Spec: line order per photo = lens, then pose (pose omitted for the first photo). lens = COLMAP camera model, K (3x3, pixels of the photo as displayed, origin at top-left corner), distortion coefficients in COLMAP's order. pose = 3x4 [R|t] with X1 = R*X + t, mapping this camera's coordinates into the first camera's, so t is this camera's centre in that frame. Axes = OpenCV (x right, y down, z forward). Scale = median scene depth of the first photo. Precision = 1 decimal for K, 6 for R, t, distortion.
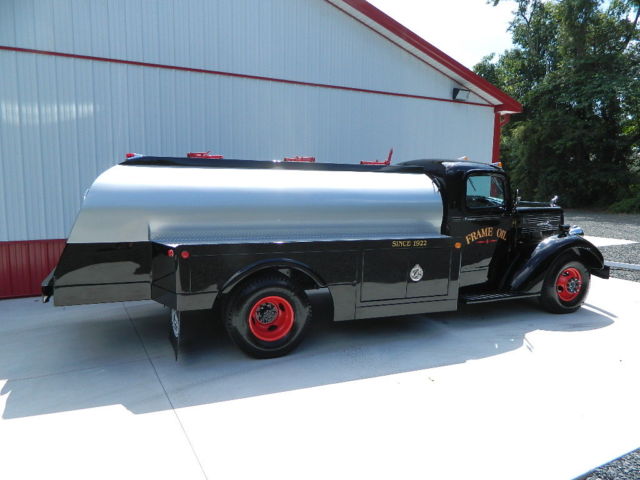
lens RADIAL K [[468.3, 0, 321.5], [0, 468.3, 237.2], [0, 0, 1]] dist [0.001742, -0.001494]
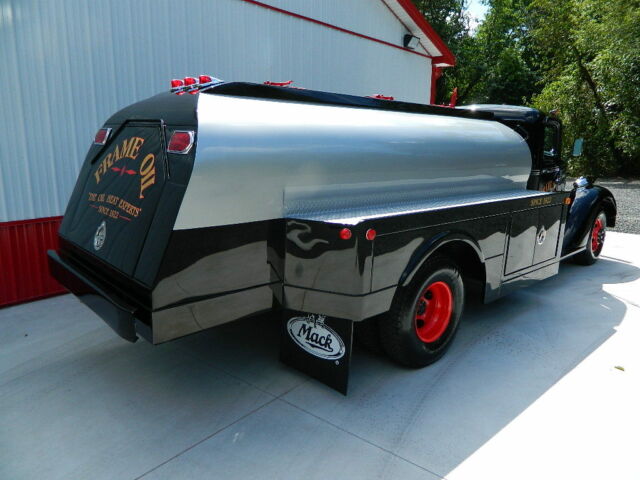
lens RADIAL K [[468.3, 0, 321.5], [0, 468.3, 237.2], [0, 0, 1]] dist [0.001742, -0.001494]
pose [[0.933318, -0.076952, 0.350706, -0.401827], [0.049067, 0.994935, 0.087728, -0.013318], [-0.355681, -0.064669, 0.932367, 0.293656]]
